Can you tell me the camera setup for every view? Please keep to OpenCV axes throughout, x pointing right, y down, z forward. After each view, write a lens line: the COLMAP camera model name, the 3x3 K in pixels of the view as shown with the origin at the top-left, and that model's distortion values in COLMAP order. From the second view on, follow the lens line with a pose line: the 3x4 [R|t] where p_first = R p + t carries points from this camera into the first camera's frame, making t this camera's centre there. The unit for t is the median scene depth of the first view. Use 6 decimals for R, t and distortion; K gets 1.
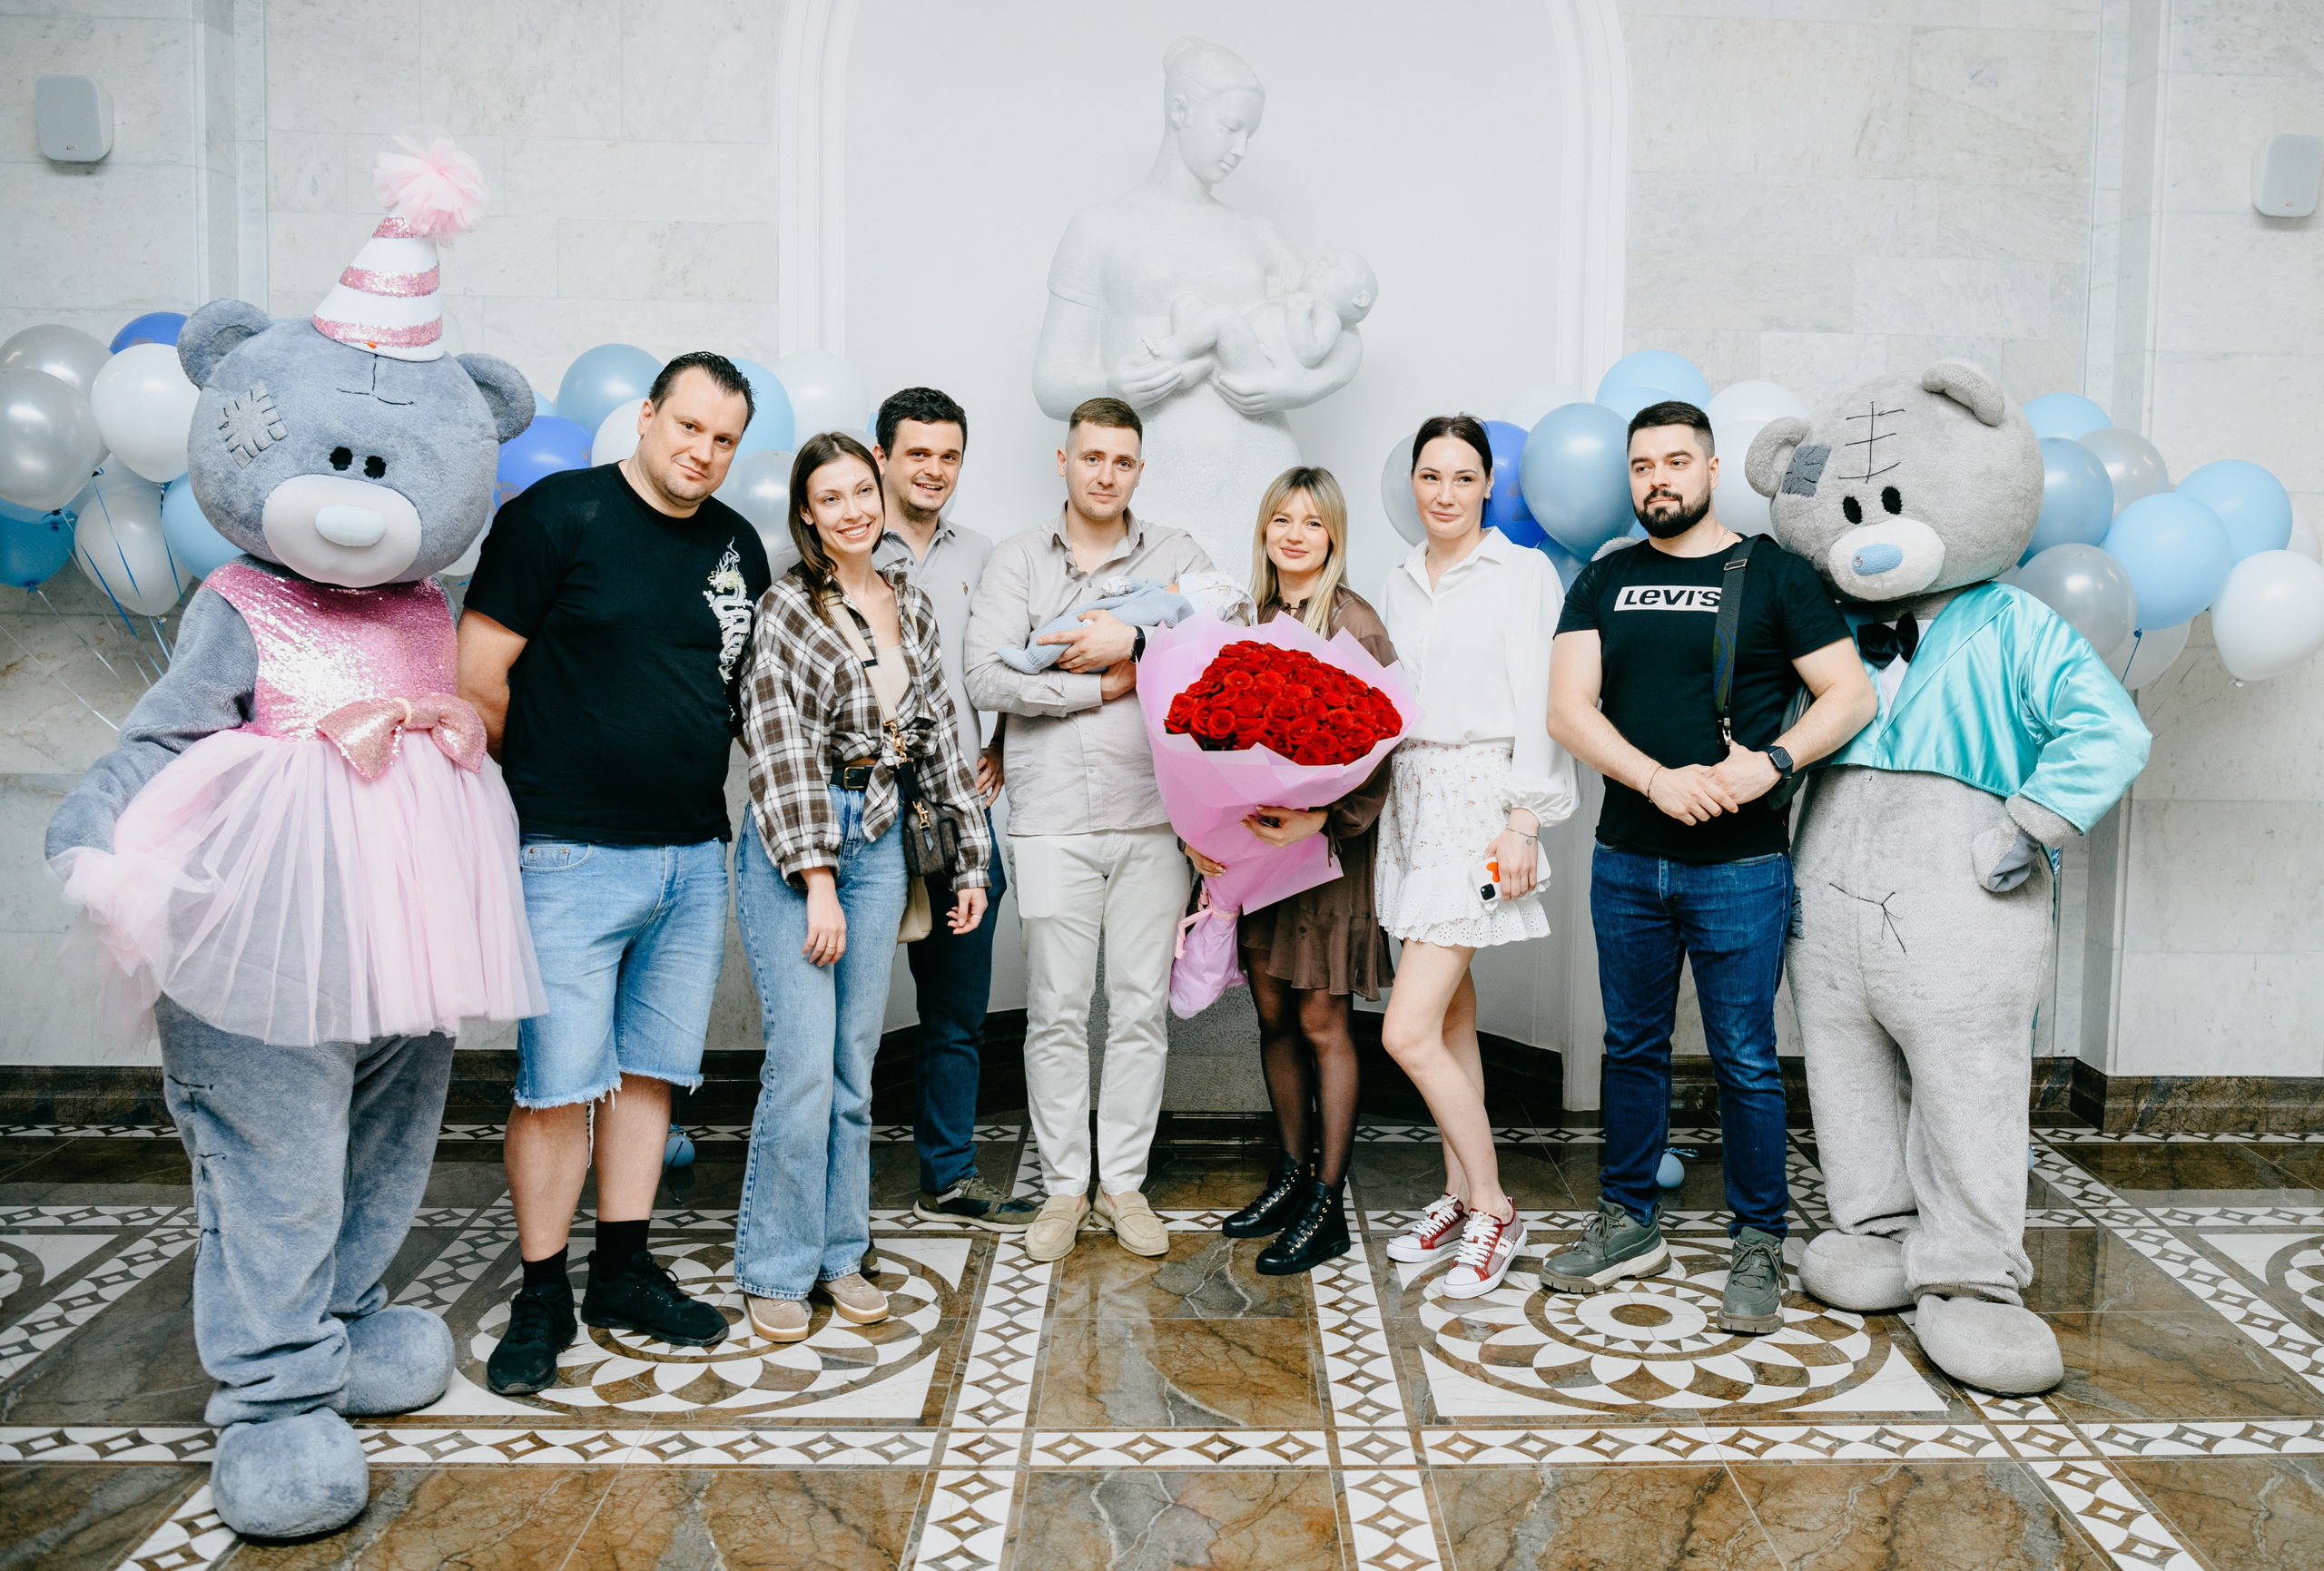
lens RADIAL K [[2112.6, 0, 1292.6], [0, 2112.6, 698.1], [0, 0, 1]] dist [-0.048252, 0.034022]
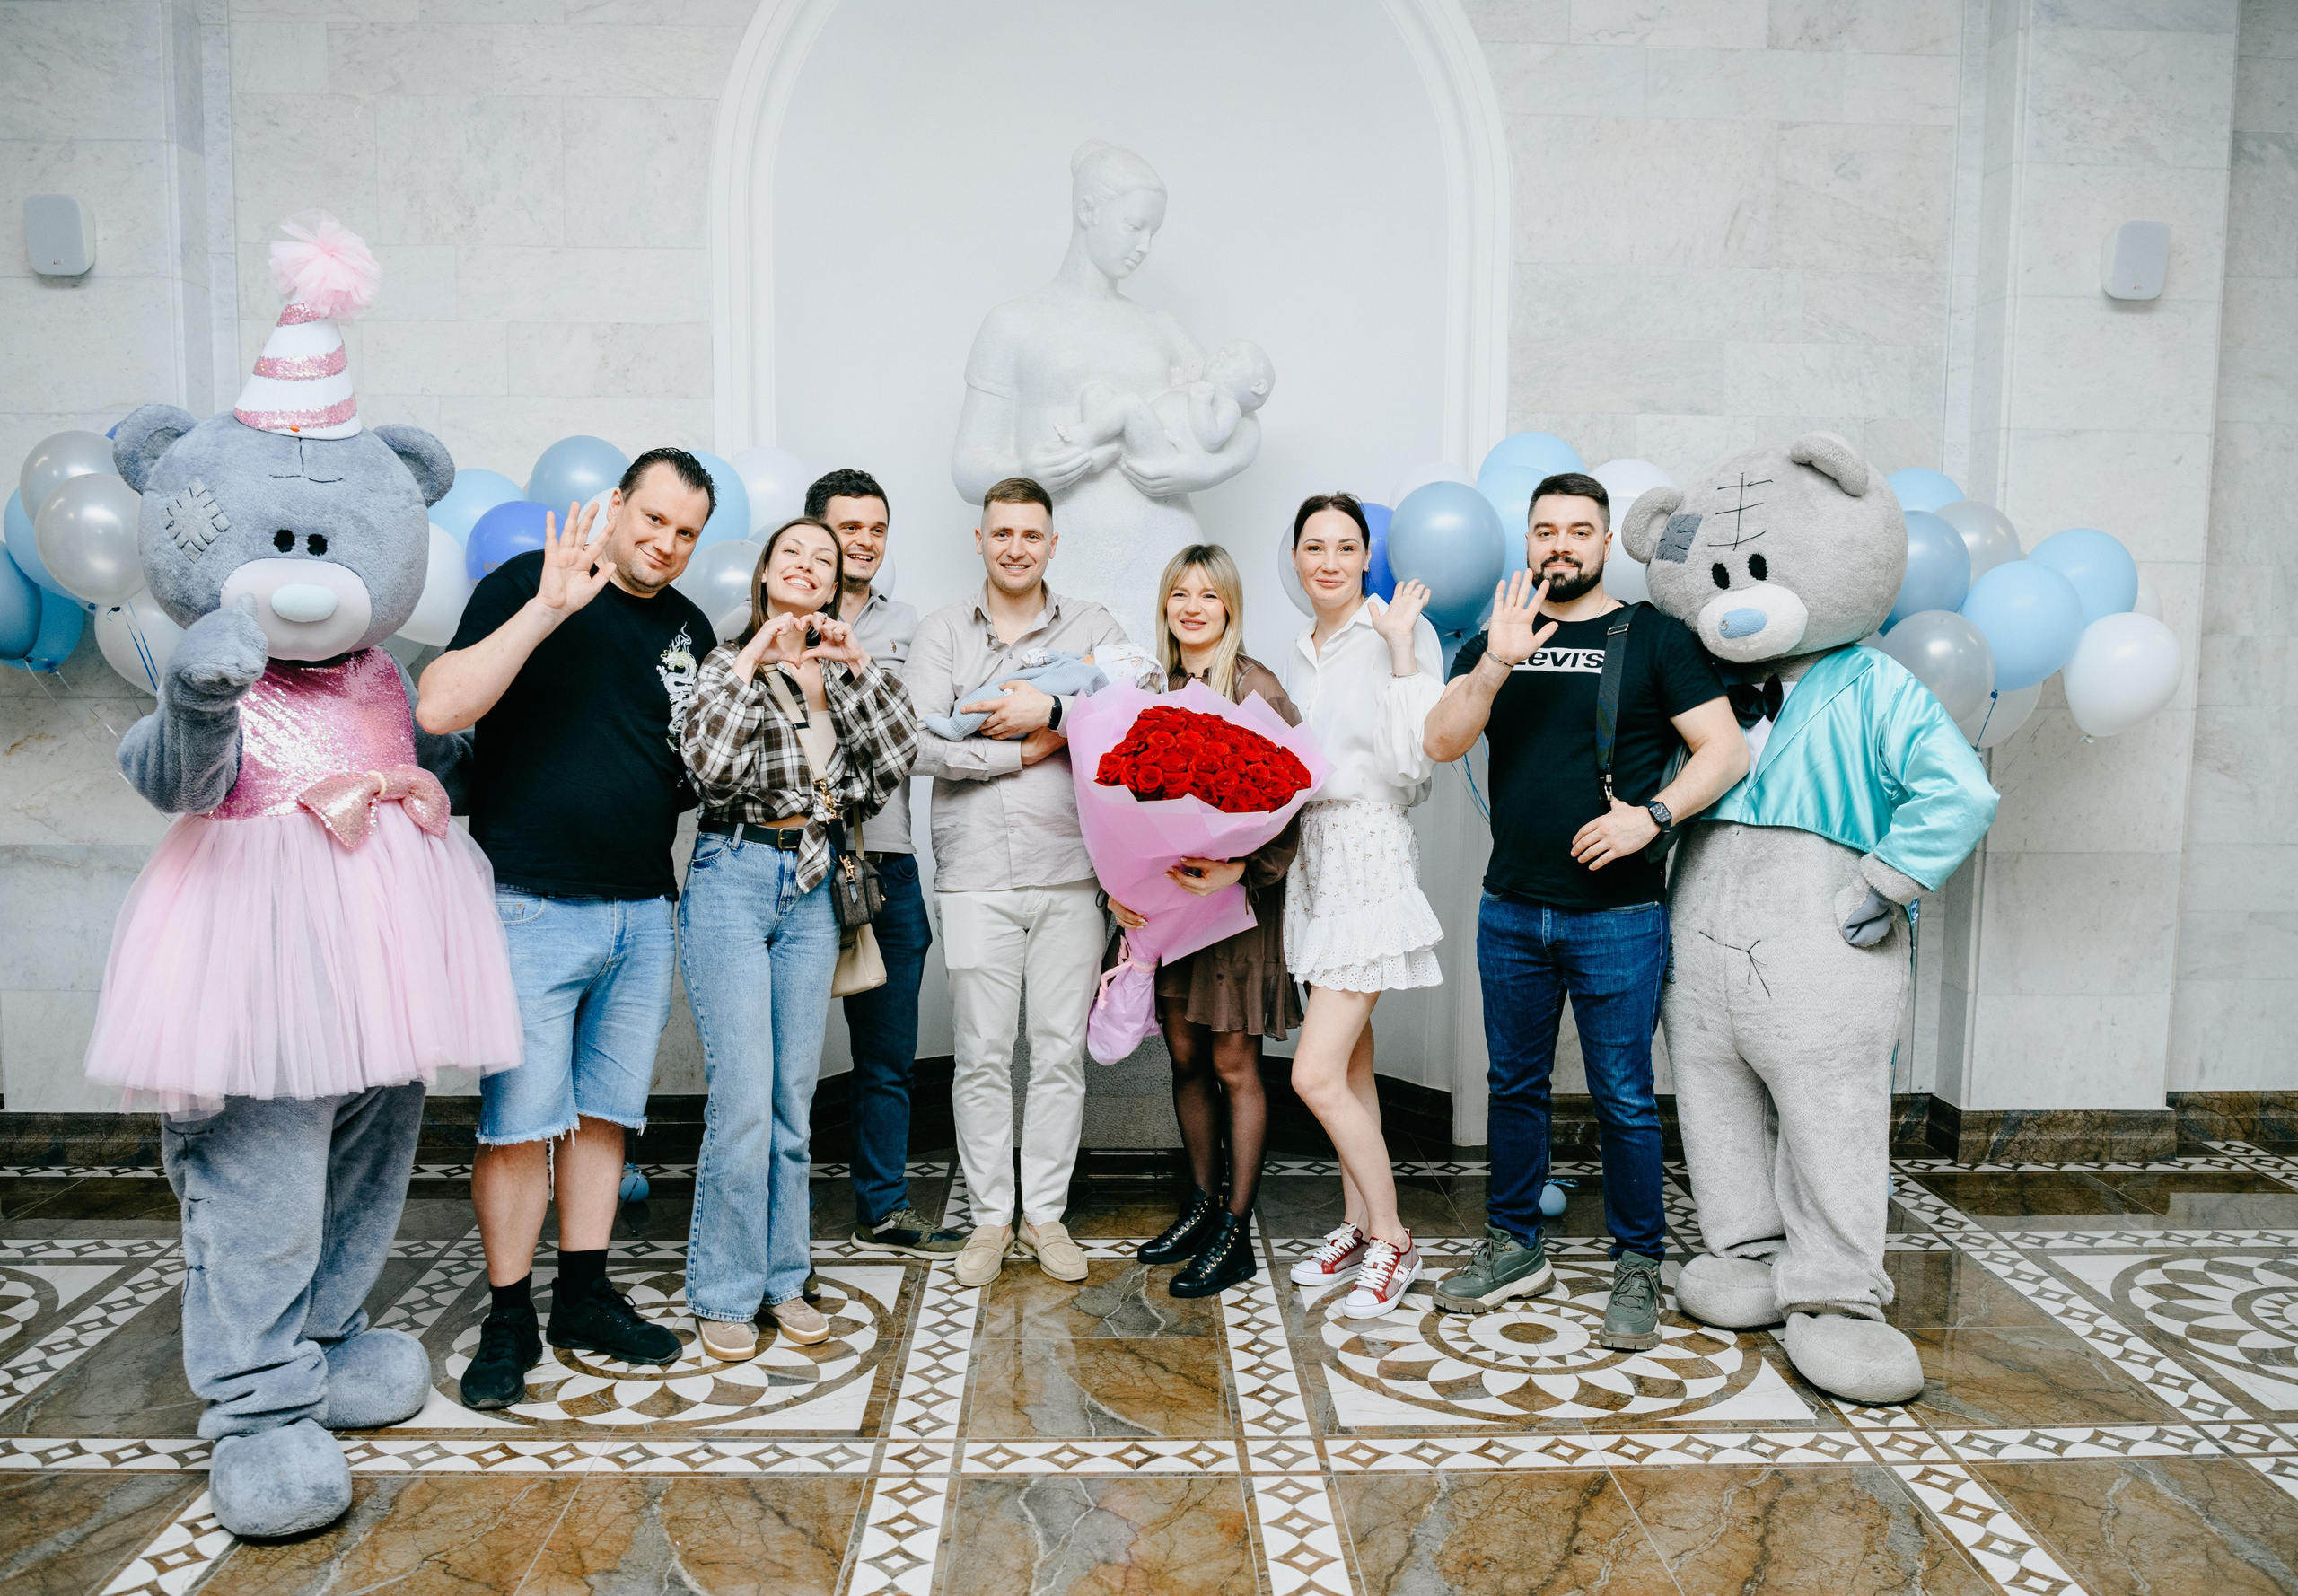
lens RADIAL K [[1951.1, 0, 1160.9], [0, 1951.1, 842.4], [0, 0, 1]] dist [-0.056827, 0.025800]
pose [[0.999799, -0.008589, -0.018115, -0.001640], [0.009212, 0.999359, 0.034593, 0.007073], [0.017806, -0.034753, 0.999237, 0.014889]]
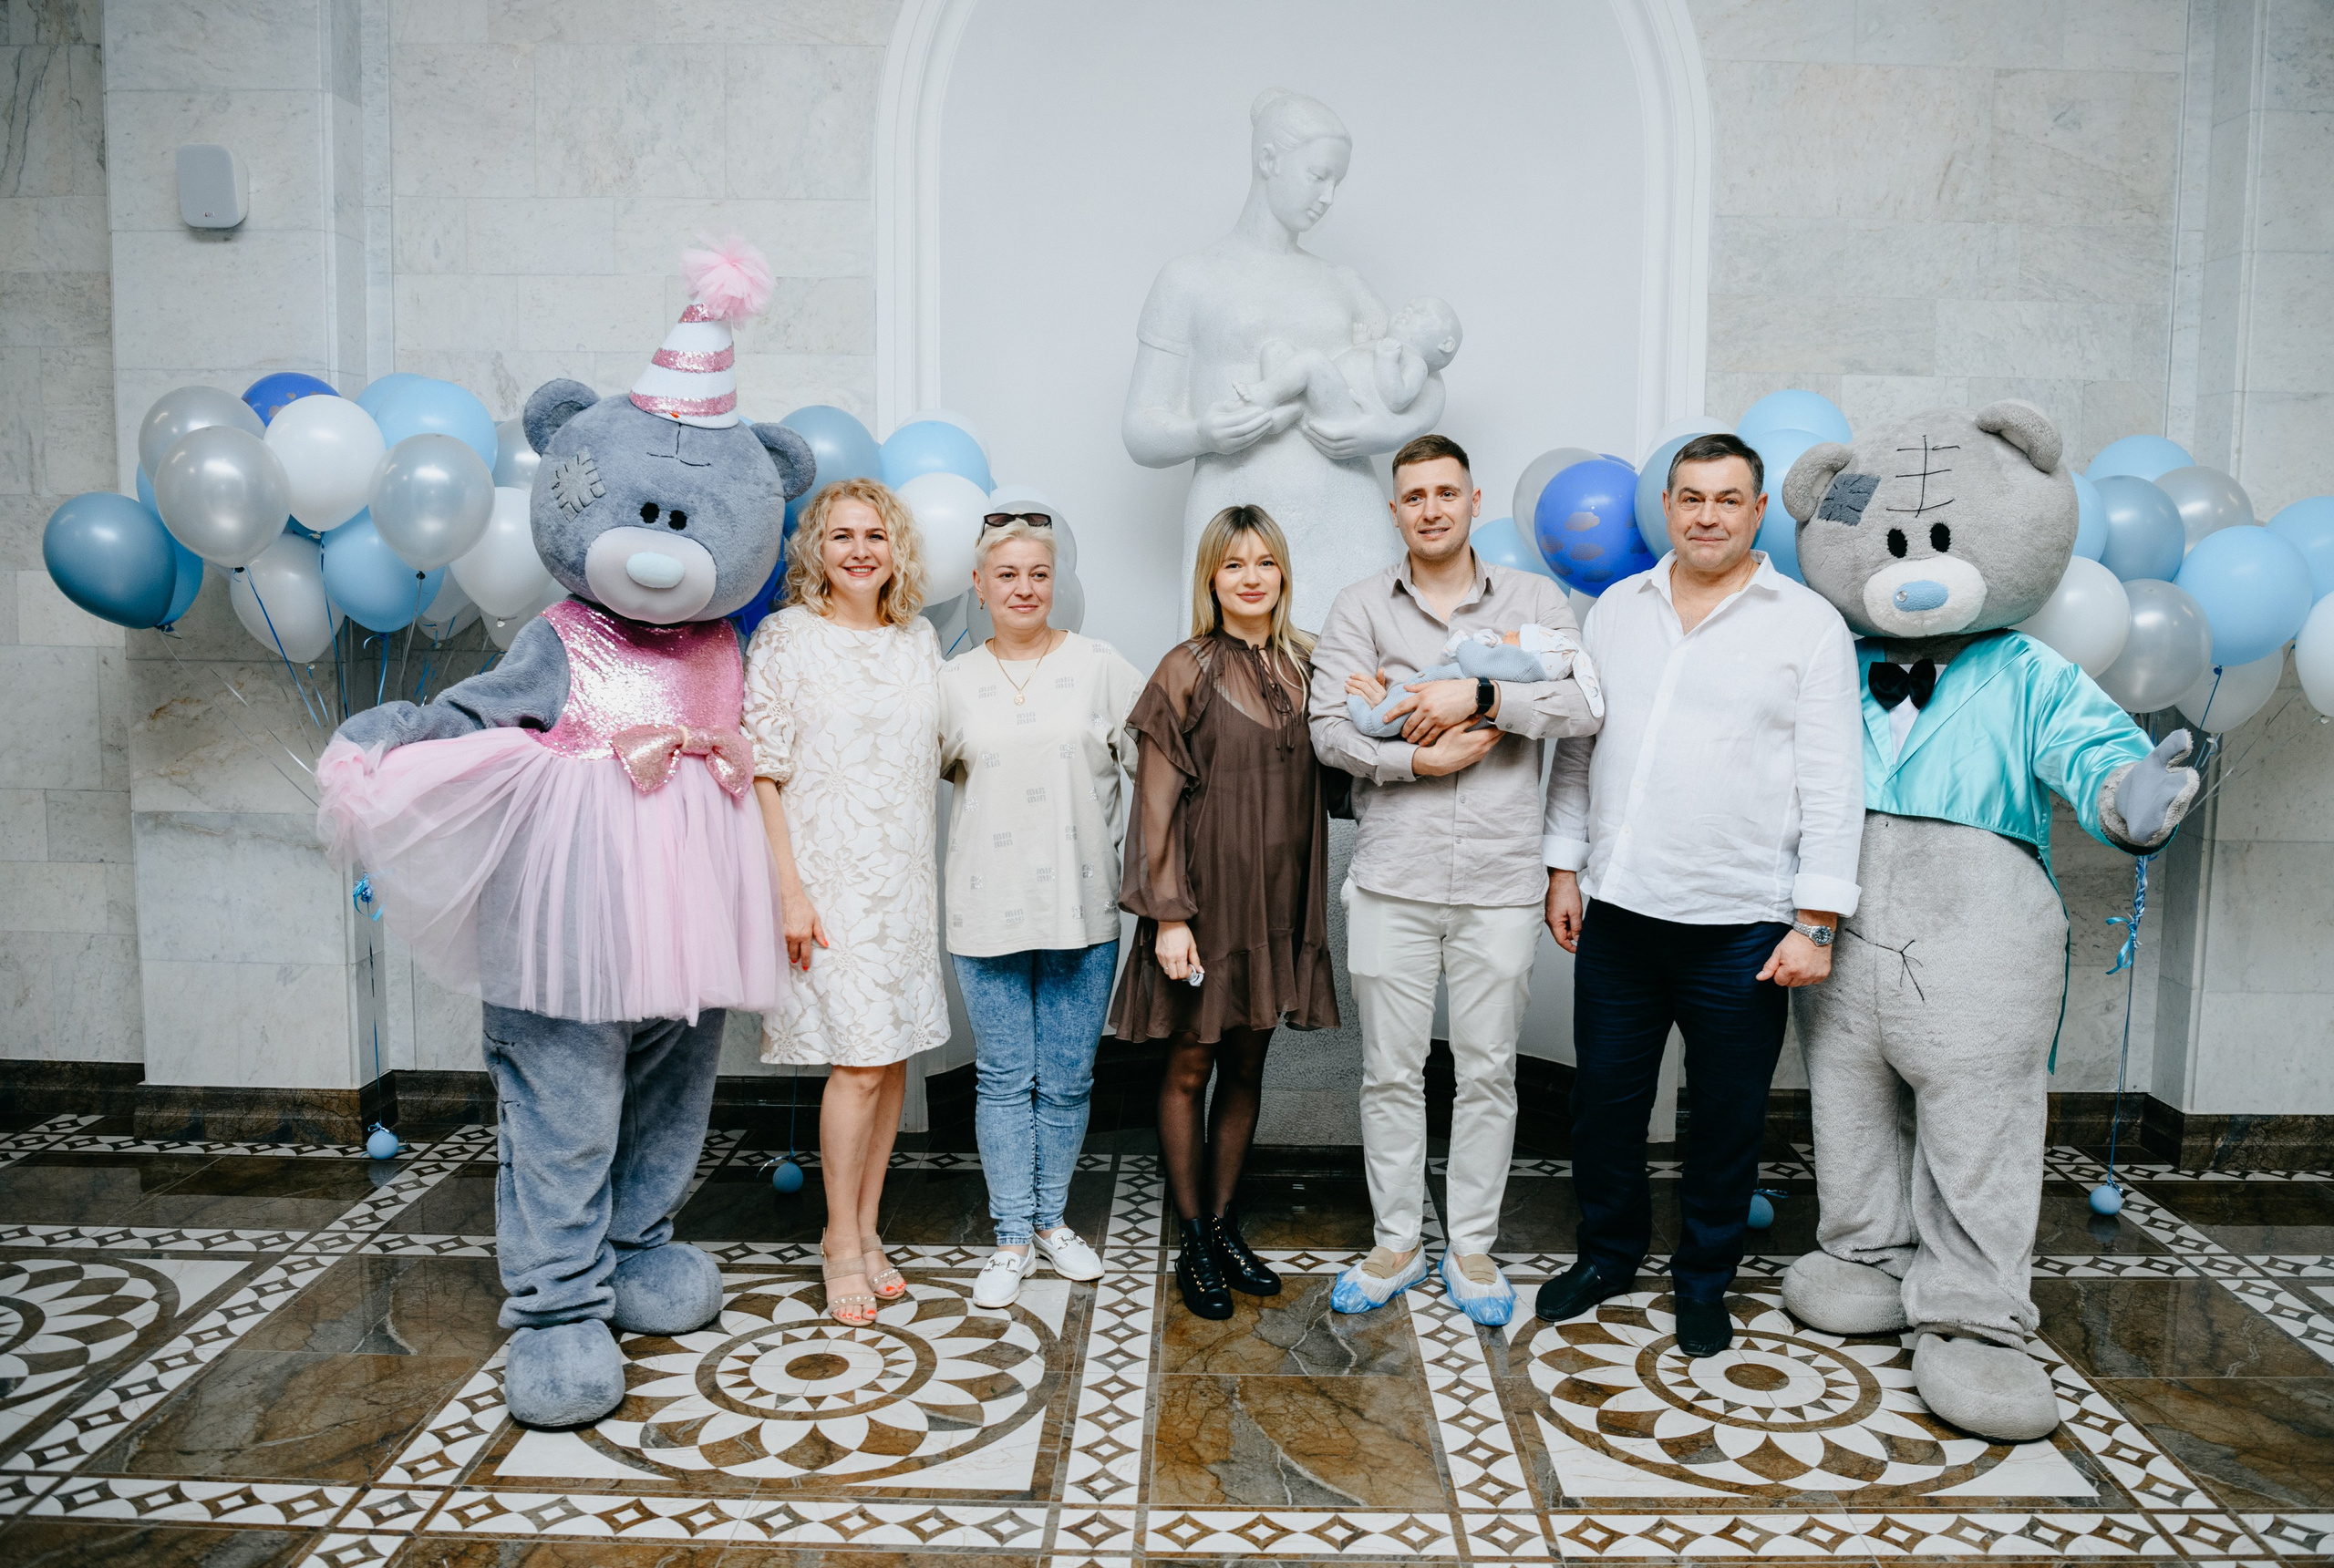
lens RADIAL K [[1829.6, 0, 1205.6], [0, 1829.6, 751.3], [0, 0, 1]] dist [-0.062771, 0.022886]
pose [[0.998374, 0.000580, -0.057002, -0.041424], [0.000405, 0.999851, 0.017276, -0.011909], [0.057004, -0.017271, 0.998225, 0.148065]]
